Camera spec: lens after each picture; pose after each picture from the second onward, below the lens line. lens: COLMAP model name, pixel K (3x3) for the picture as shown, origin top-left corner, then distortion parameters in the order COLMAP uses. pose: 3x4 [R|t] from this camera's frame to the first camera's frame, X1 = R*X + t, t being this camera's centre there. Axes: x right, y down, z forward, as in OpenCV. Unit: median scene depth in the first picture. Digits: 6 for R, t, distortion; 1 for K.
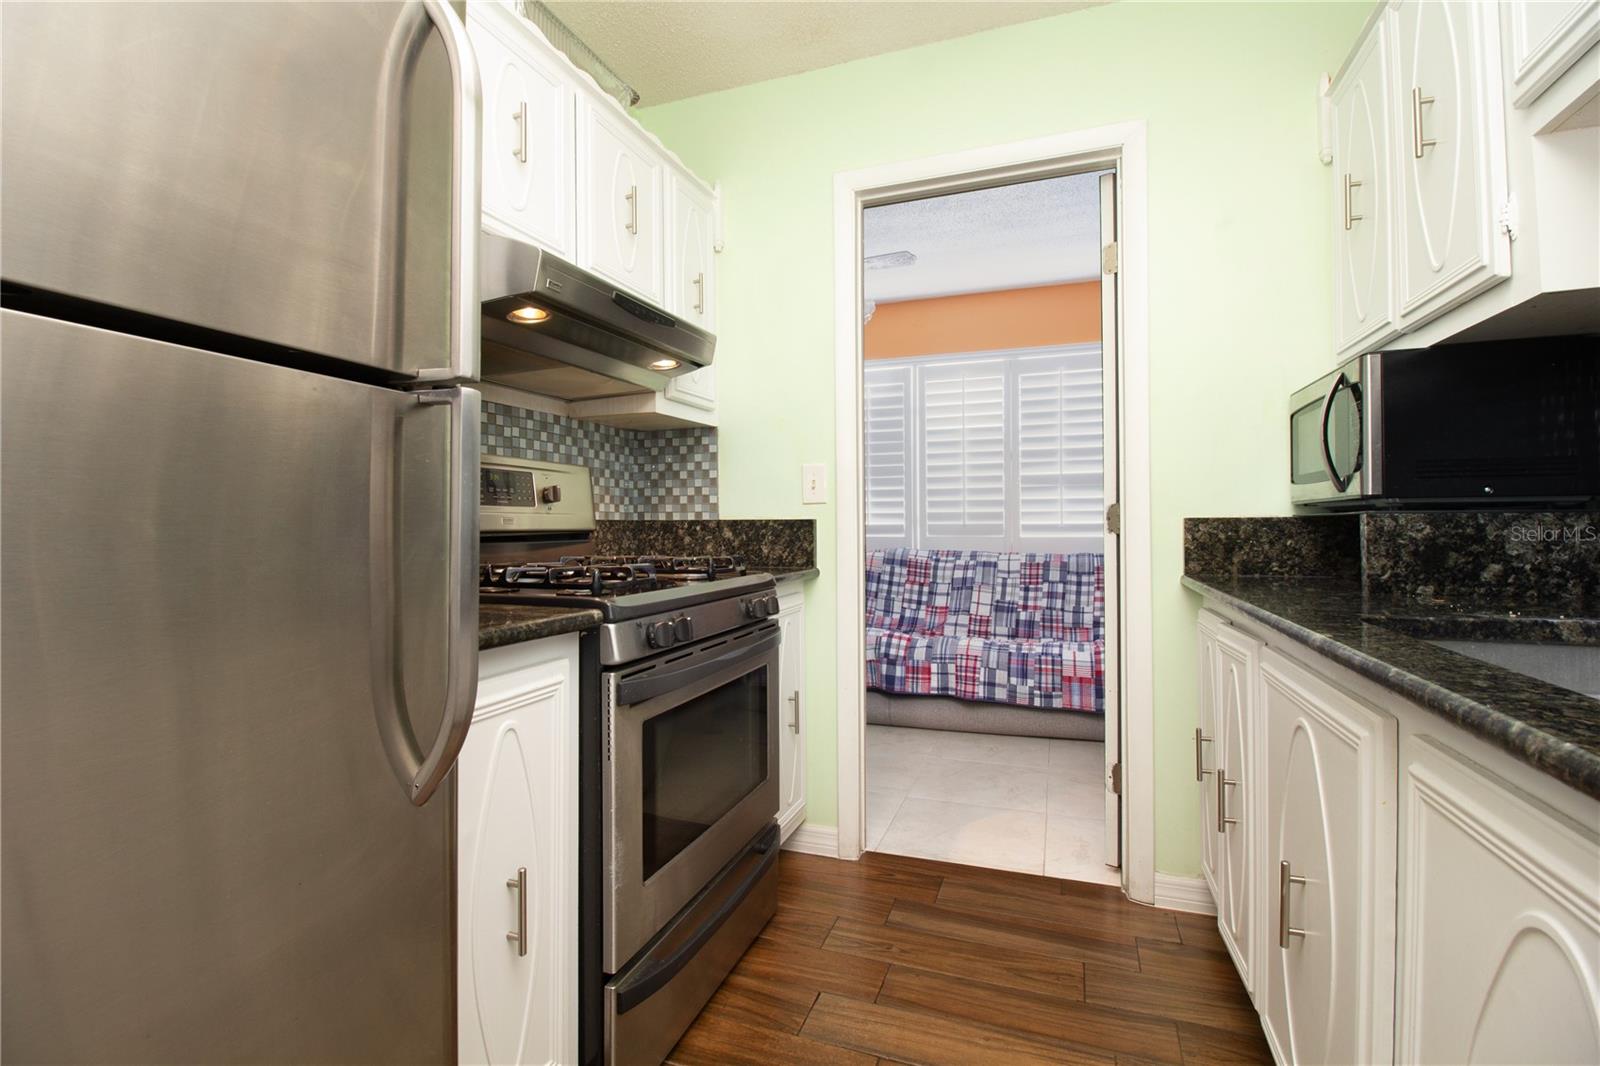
lens RADIAL K [[738.7, 0, 792.4], [0, 738.7, 526.6], [0, 0, 1]] dist [-0.010723, -0.005946]
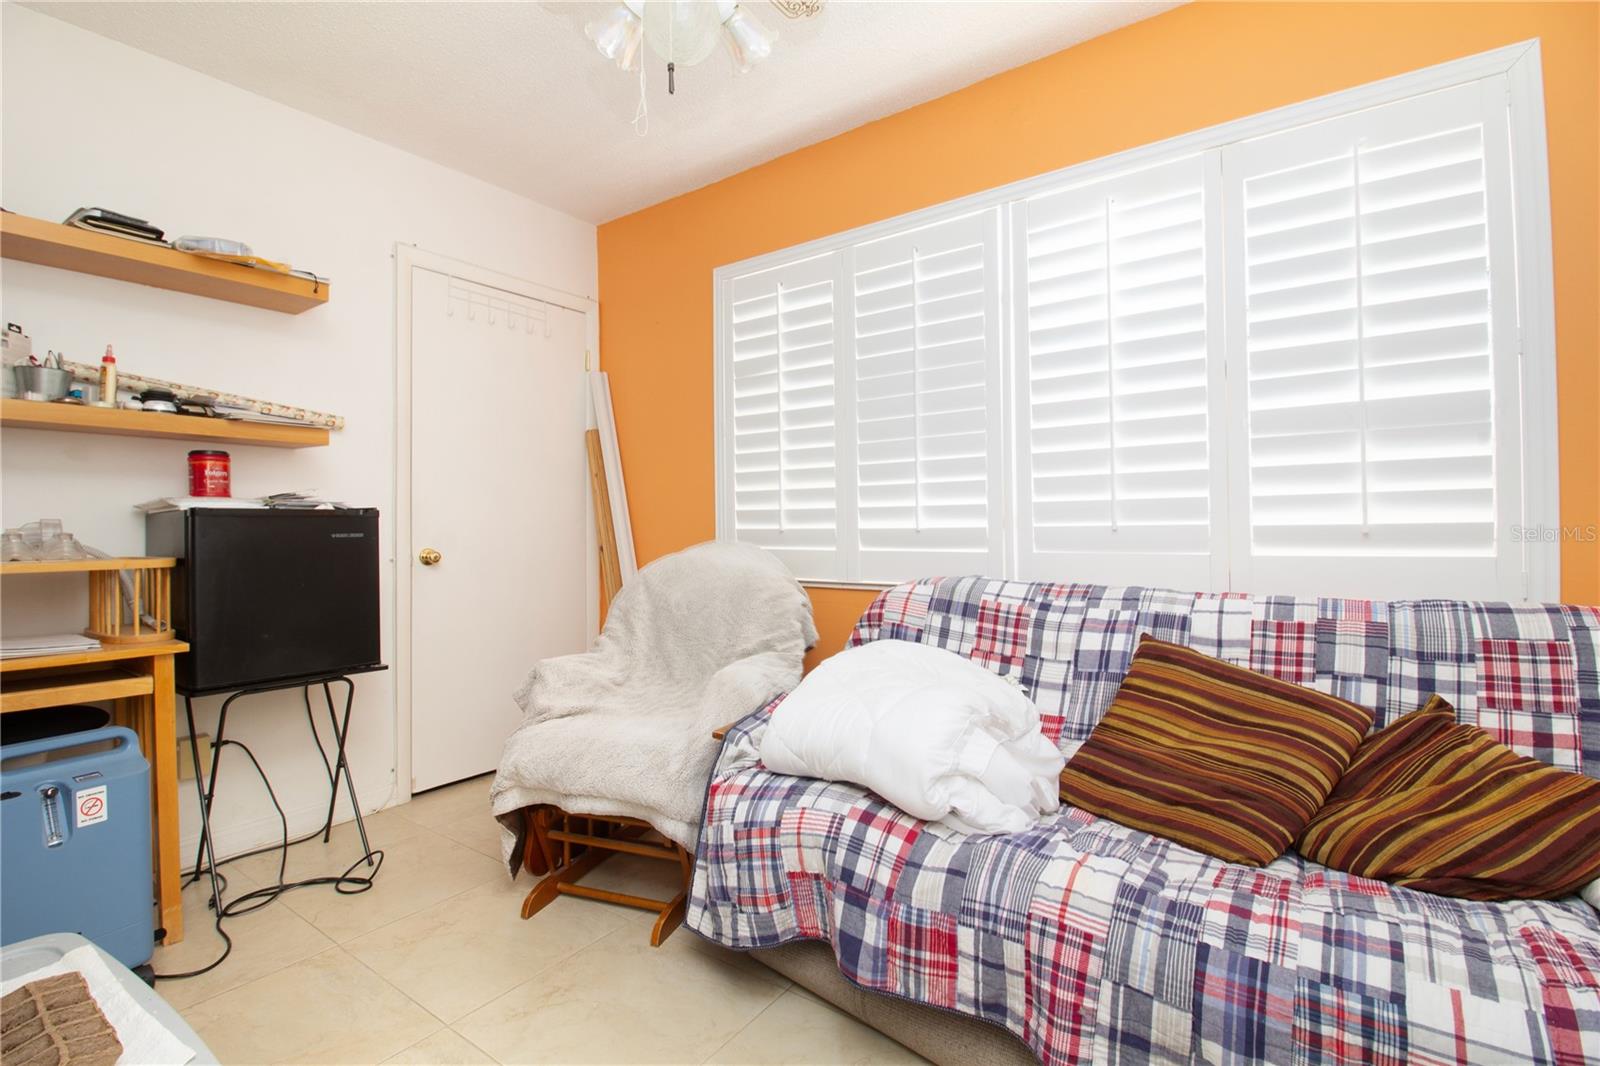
lens RADIAL K [[738.7, 0, 789.5], [0, 738.7, 521.1], [0, 0, 1]] dist [-0.010723, -0.005946]
pose [[0.961289, -0.008706, -0.275404, 0.180859], [0.005911, 0.999922, -0.010980, -0.002885], [0.275478, 0.008927, 0.961266, 0.553602]]
